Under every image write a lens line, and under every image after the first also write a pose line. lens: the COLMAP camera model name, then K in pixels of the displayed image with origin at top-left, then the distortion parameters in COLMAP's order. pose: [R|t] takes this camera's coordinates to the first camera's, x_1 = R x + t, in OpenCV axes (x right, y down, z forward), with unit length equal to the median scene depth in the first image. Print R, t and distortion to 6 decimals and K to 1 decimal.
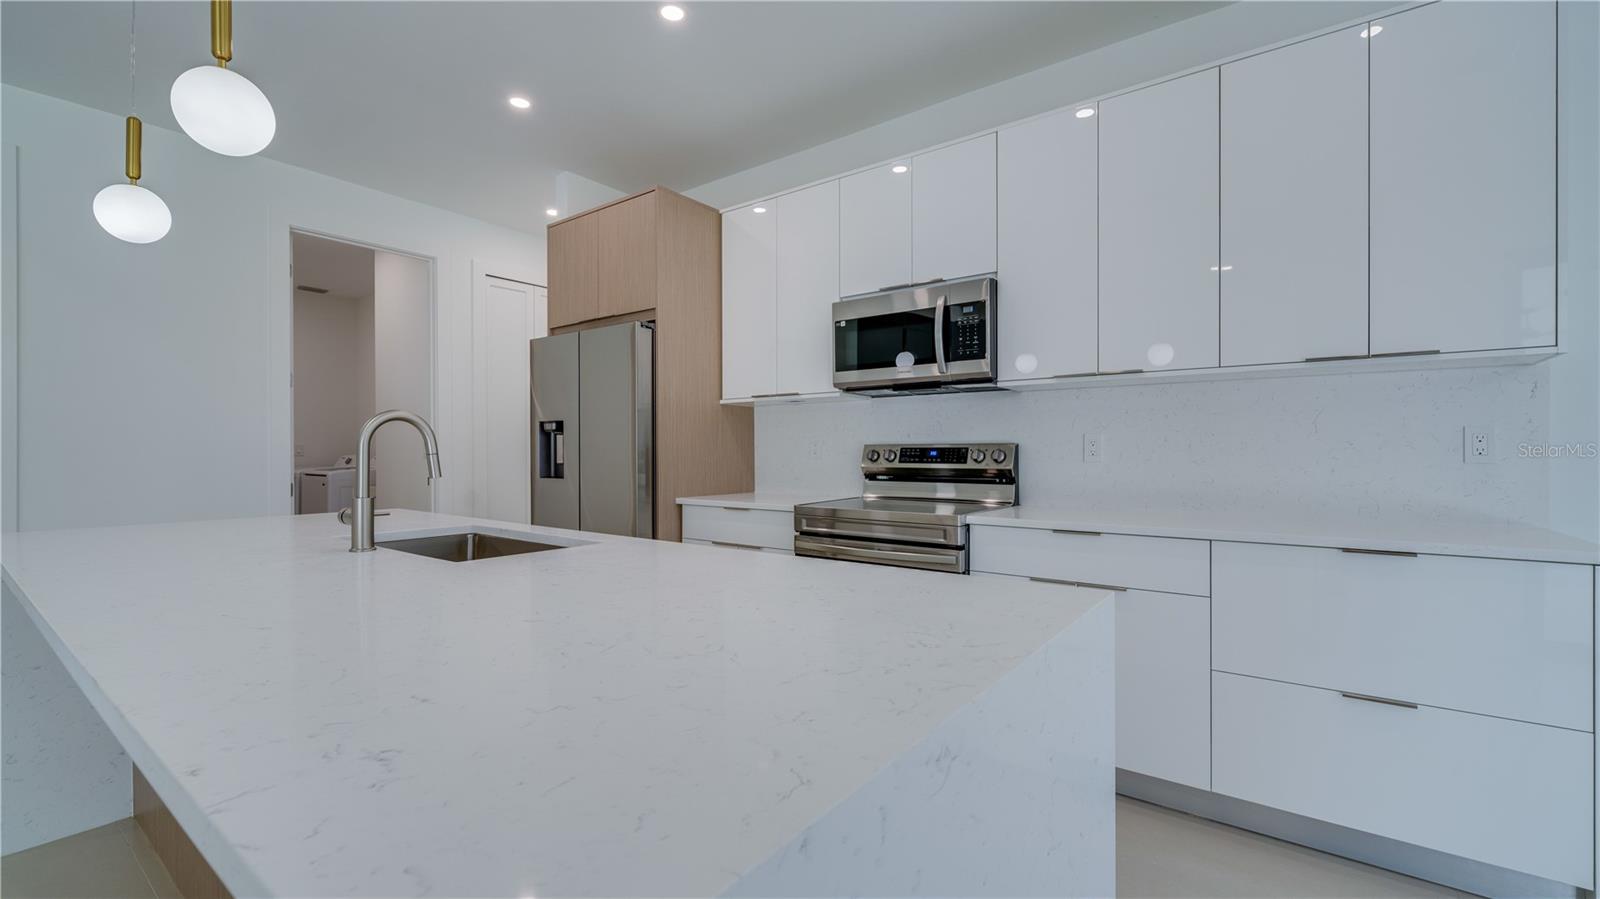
lens RADIAL K [[669.8, 0, 800.0], [0, 669.8, 449.5], [0, 0, 1]] dist [0.001087, 0.000060]
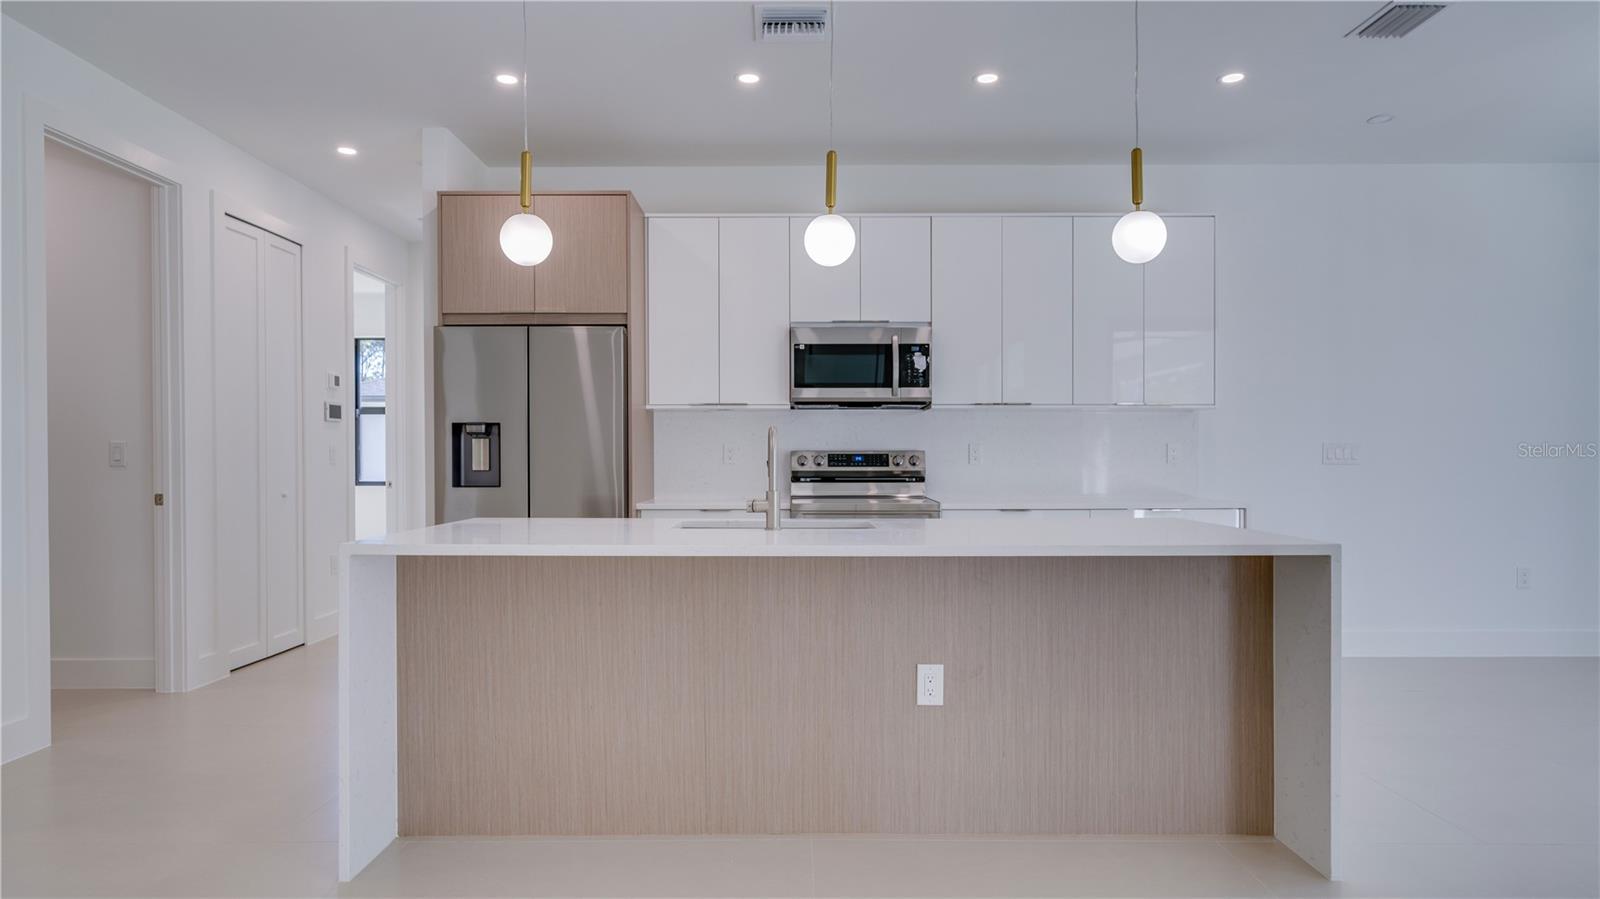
lens RADIAL K [[925.7, 0, 800.0], [0, 925.7, 449.5], [0, 0, 1]] dist [-0.001598, -0.000456]
pose [[0.798879, 0.004361, 0.601476, -0.902569], [-0.002508, 0.999989, -0.003919, -0.003787], [-0.601487, 0.001623, 0.798881, -0.276111]]
